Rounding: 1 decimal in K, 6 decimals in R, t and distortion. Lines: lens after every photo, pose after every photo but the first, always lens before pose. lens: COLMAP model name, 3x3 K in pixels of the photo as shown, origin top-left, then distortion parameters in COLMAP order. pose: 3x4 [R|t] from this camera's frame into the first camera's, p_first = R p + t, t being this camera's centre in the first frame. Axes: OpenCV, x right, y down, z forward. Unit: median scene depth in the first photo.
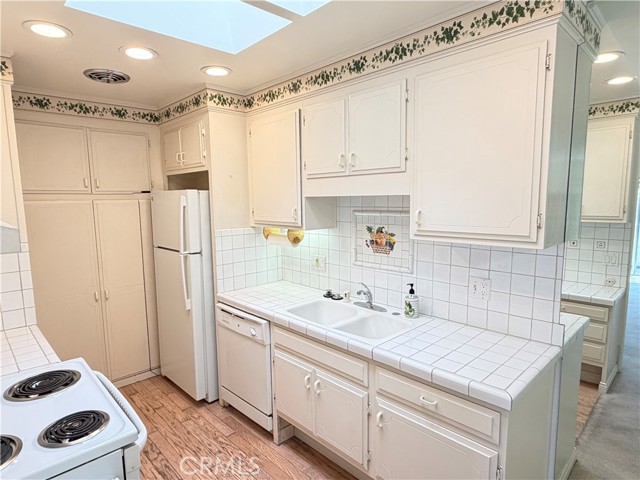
lens RADIAL K [[378.9, 0, 316.4], [0, 378.9, 239.1], [0, 0, 1]] dist [-0.000107, 0.007505]
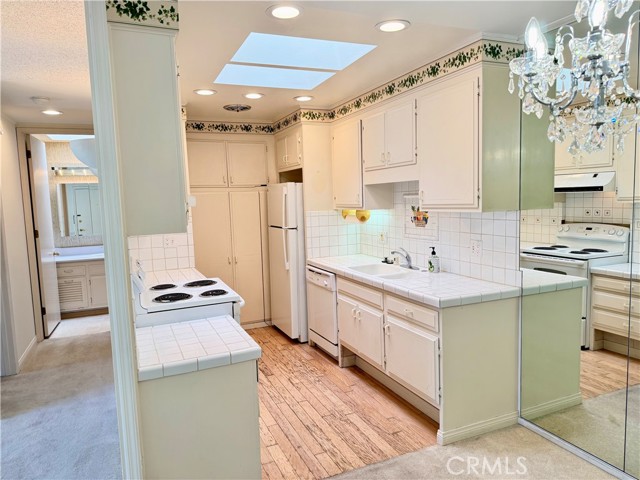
lens RADIAL K [[444.9, 0, 321.8], [0, 444.9, 237.7], [0, 0, 1]] dist [0.049931, -0.057956]
pose [[0.941010, 0.015740, -0.338013, 0.344979], [-0.021005, 0.999708, -0.011923, 0.093259], [0.337727, 0.018319, 0.941066, -0.506728]]
